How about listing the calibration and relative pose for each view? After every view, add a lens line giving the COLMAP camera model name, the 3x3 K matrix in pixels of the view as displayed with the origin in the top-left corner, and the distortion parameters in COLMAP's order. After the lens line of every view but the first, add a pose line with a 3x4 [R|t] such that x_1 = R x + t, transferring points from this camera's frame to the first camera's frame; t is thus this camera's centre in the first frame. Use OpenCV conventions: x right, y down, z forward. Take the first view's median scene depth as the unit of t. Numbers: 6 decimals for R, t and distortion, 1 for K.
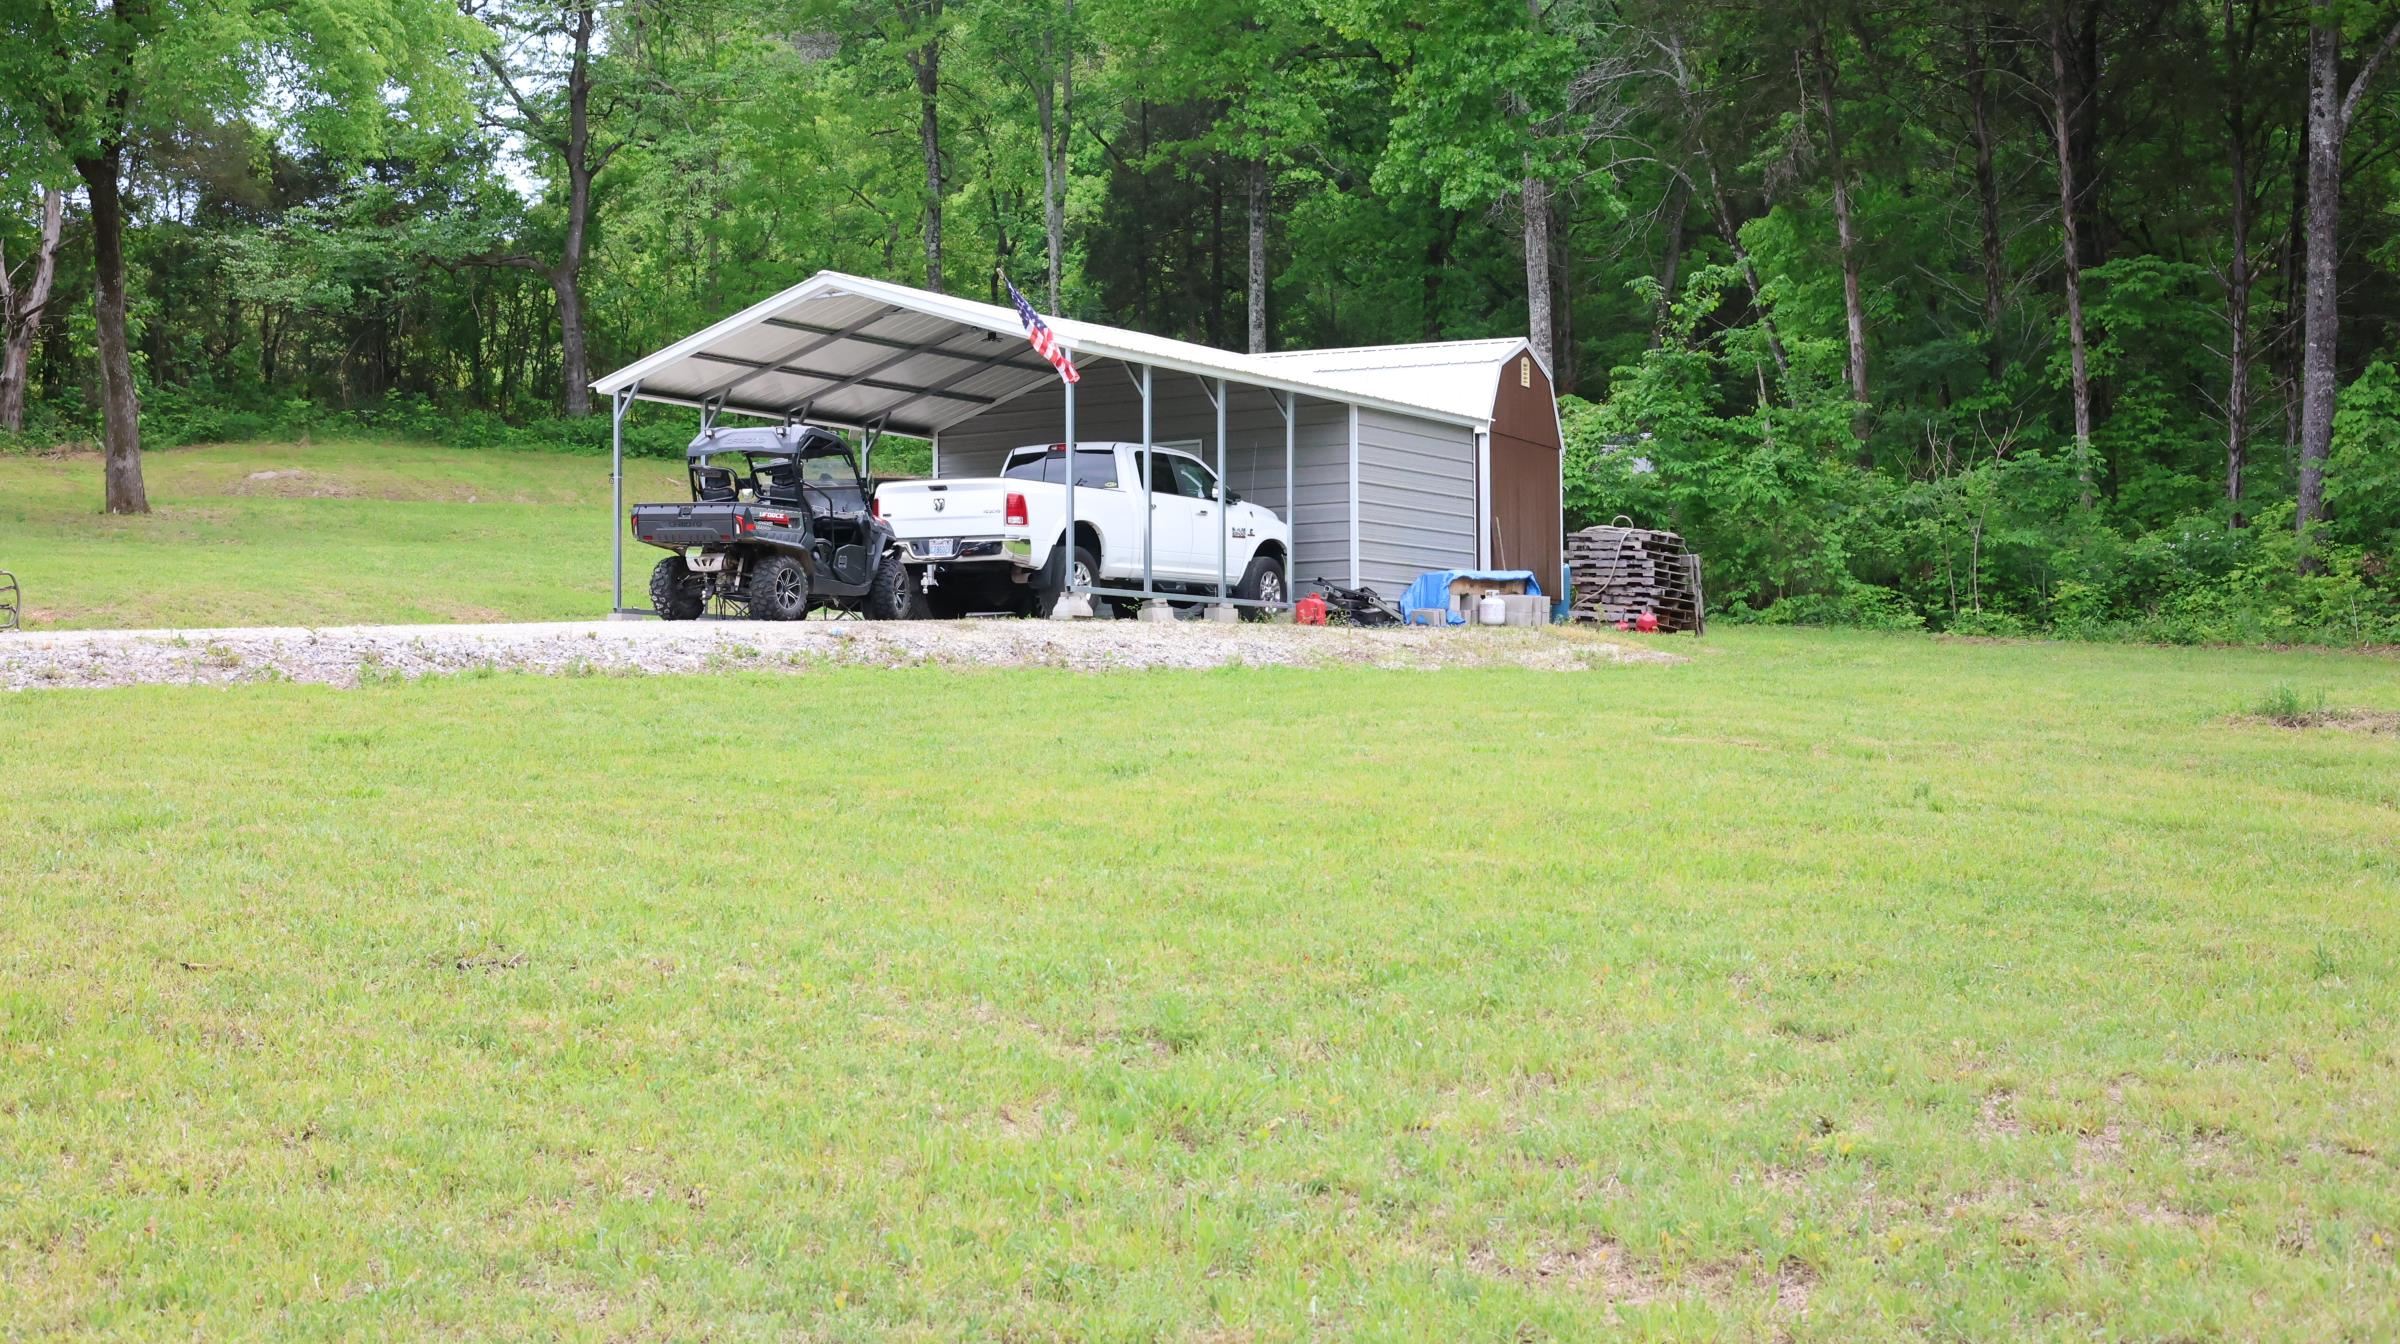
lens RADIAL K [[3381.2, 0, 1201.9], [0, 3381.2, 674.6], [0, 0, 1]] dist [0.068227, 0.000000]
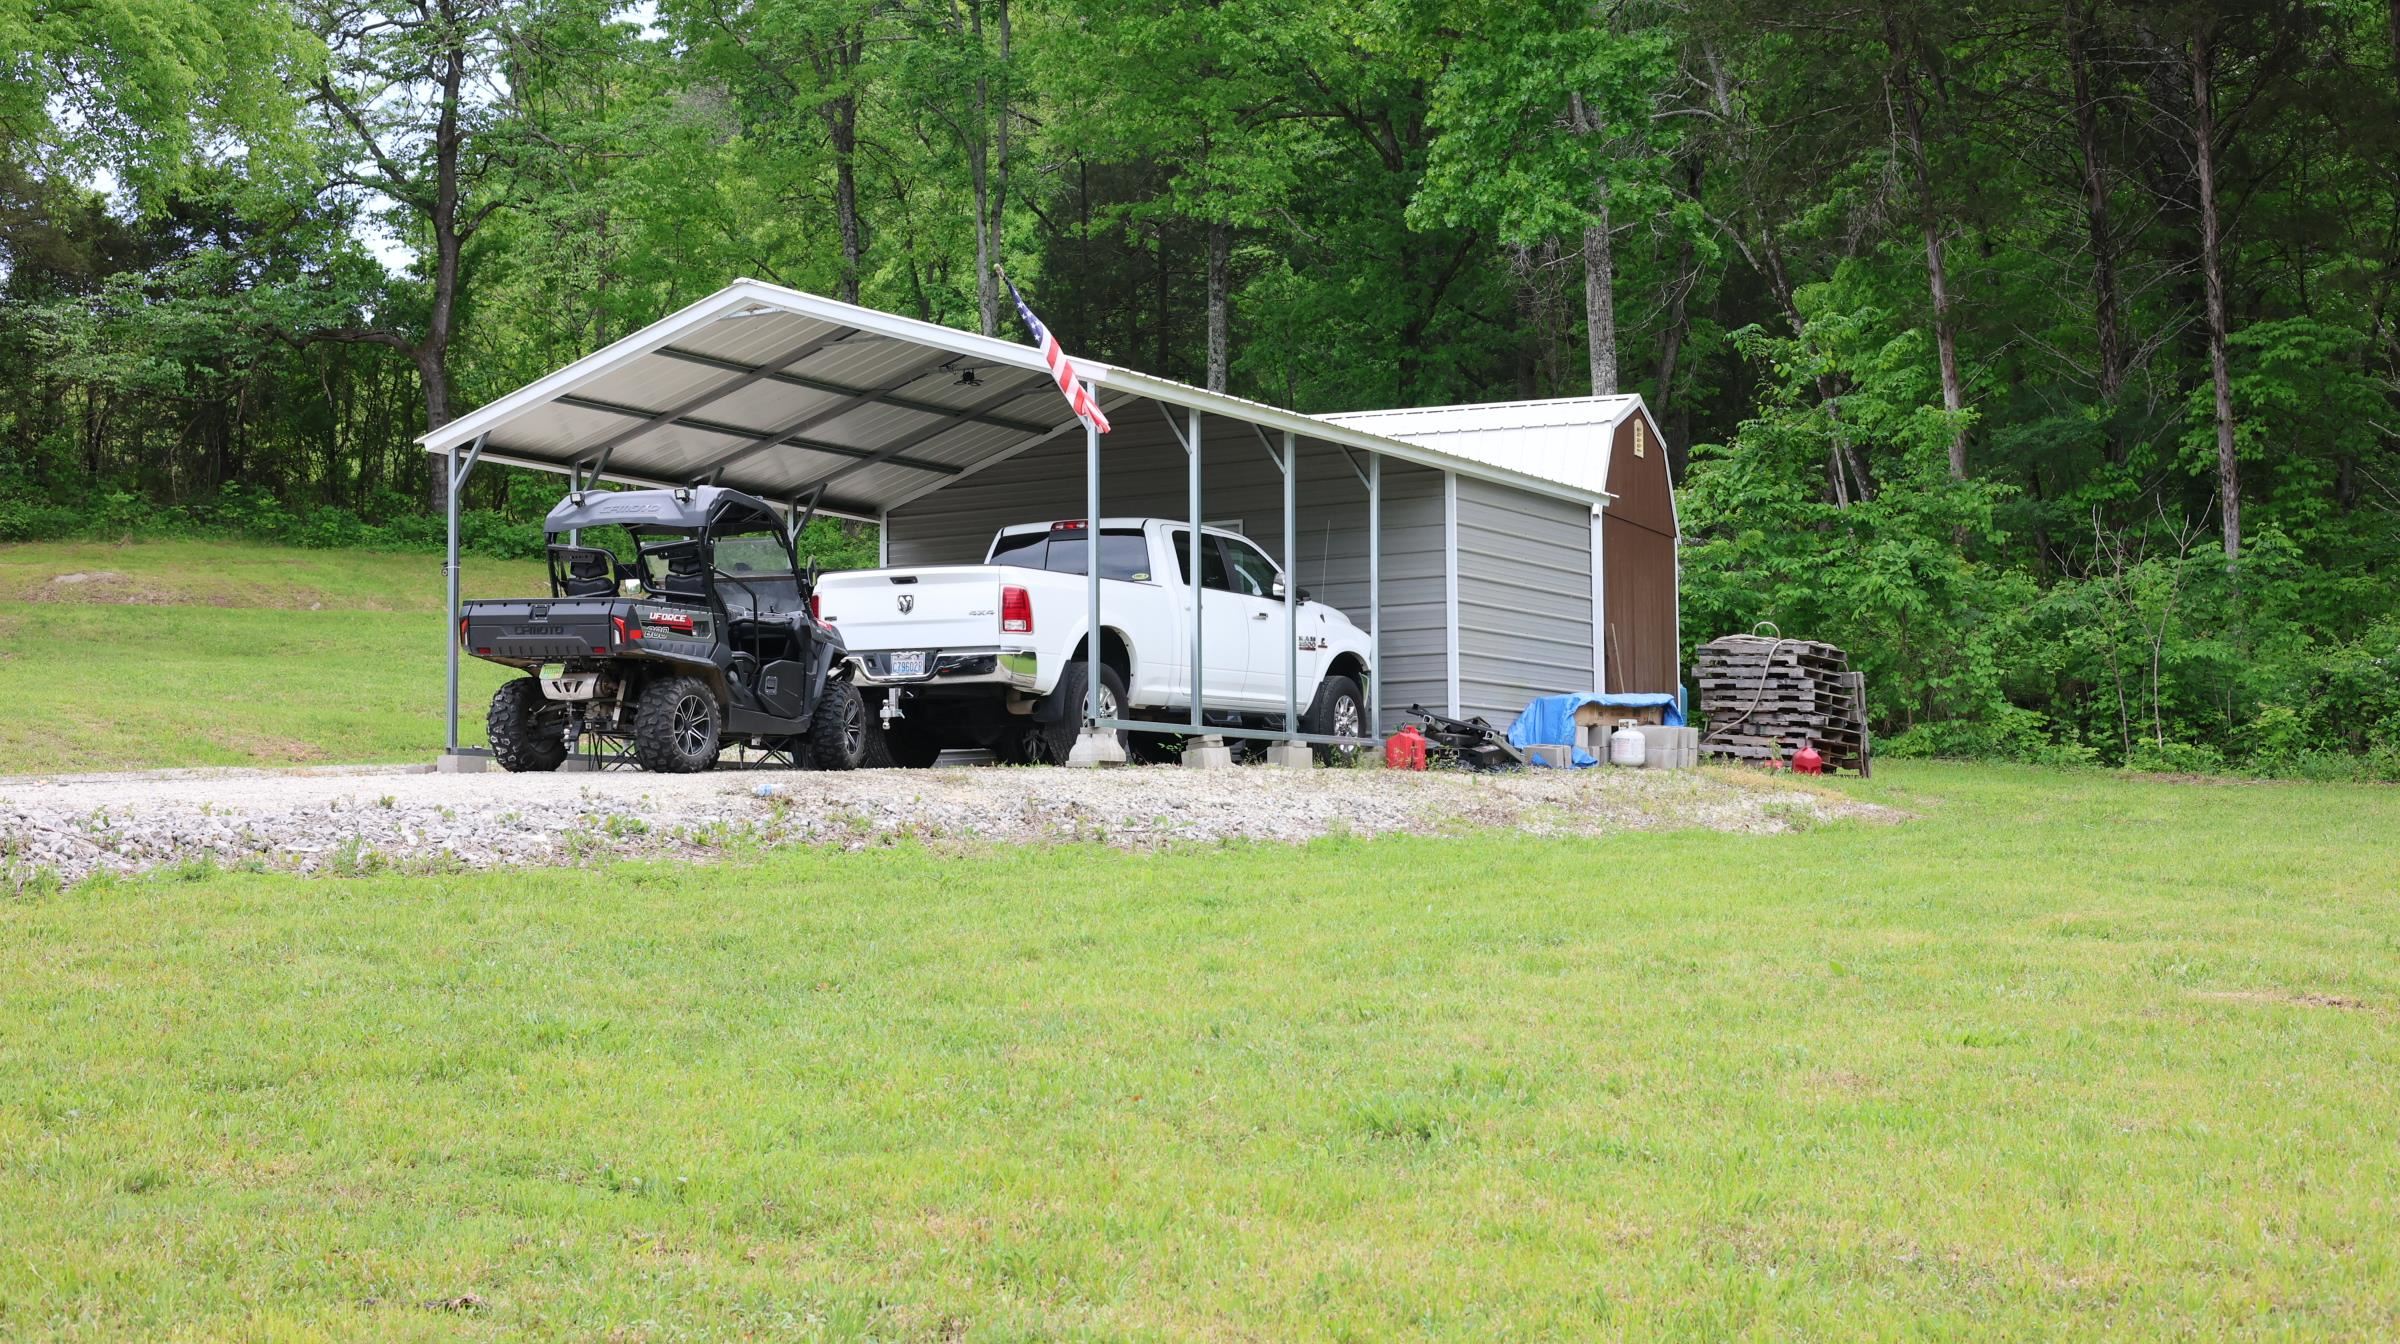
lens RADIAL K [[3381.2, 0, 1214.3], [0, 3381.2, 678.7], [0, 0, 1]] dist [0.068227, 0.000000]
pose [[0.999402, -0.000491, 0.034588, -0.024878], [0.001598, 0.999487, -0.031983, -0.007804], [-0.034555, 0.032019, 0.998890, 0.192902]]
